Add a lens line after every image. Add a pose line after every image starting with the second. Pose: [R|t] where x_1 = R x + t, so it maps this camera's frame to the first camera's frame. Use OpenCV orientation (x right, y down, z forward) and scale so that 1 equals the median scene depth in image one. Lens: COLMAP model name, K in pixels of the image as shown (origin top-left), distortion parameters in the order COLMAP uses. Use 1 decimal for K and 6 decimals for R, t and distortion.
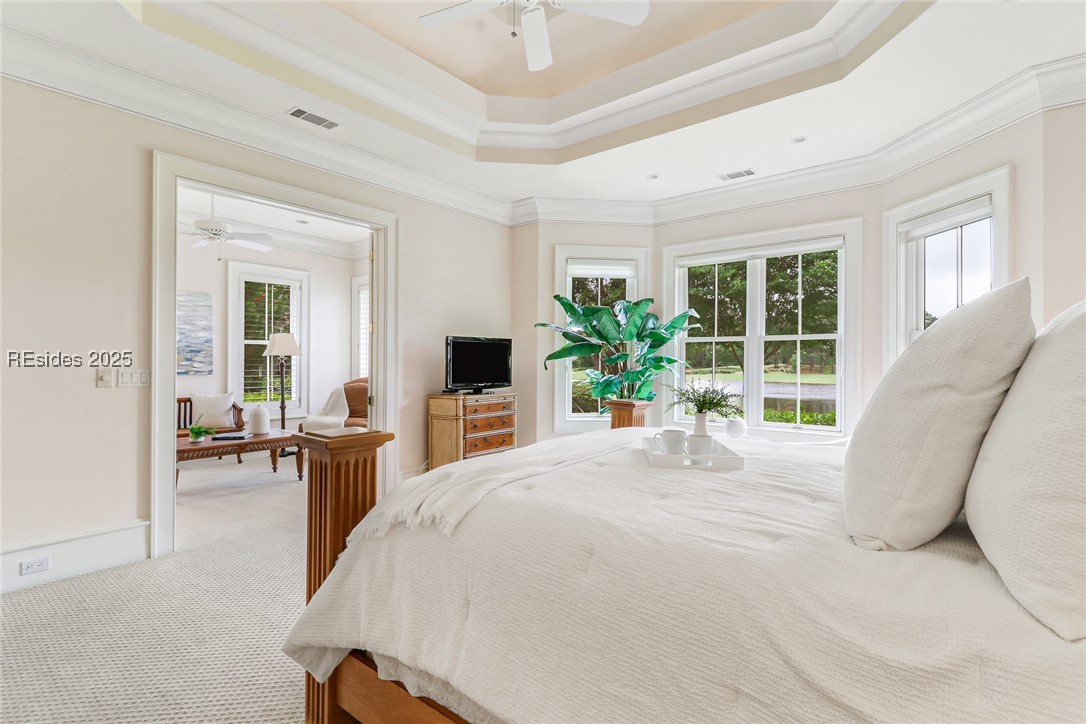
lens RADIAL K [[512.5, 0, 546.9], [0, 512.5, 351.4], [0, 0, 1]] dist [0.006524, -0.000531]
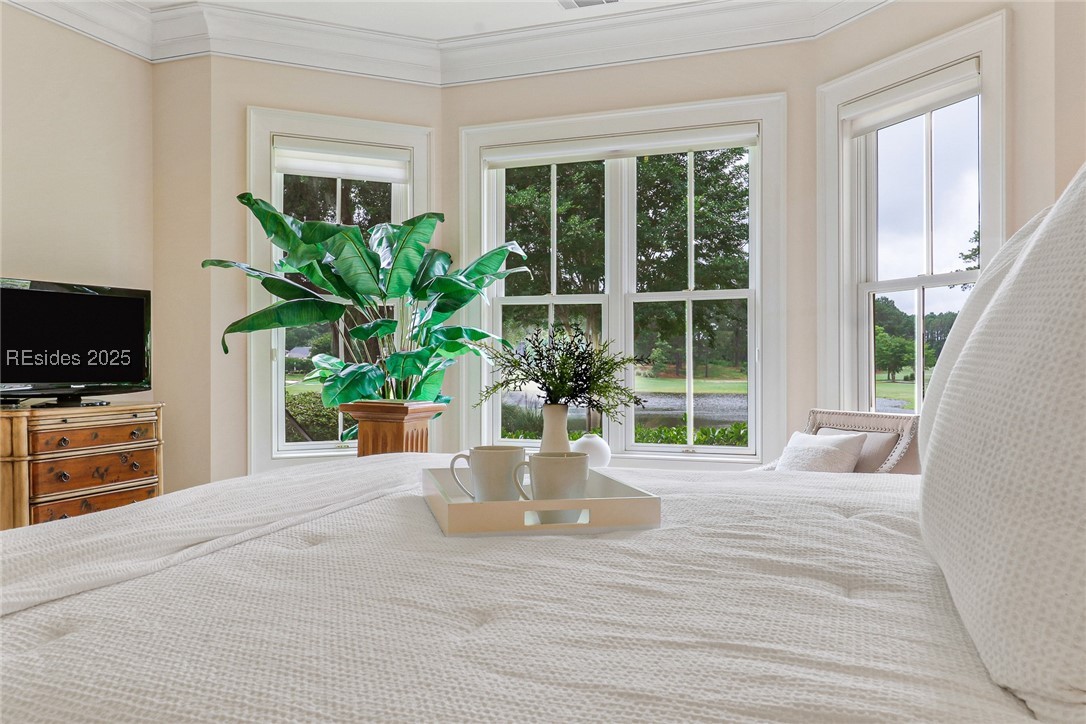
lens RADIAL K [[886.7, 0, 540.5], [0, 886.7, 359.1], [0, 0, 1]] dist [0.004455, -0.002006]
pose [[0.950784, -0.011651, 0.309636, 0.020639], [0.005149, 0.999749, 0.021810, 0.024426], [-0.309812, -0.019143, 0.950605, 0.108648]]
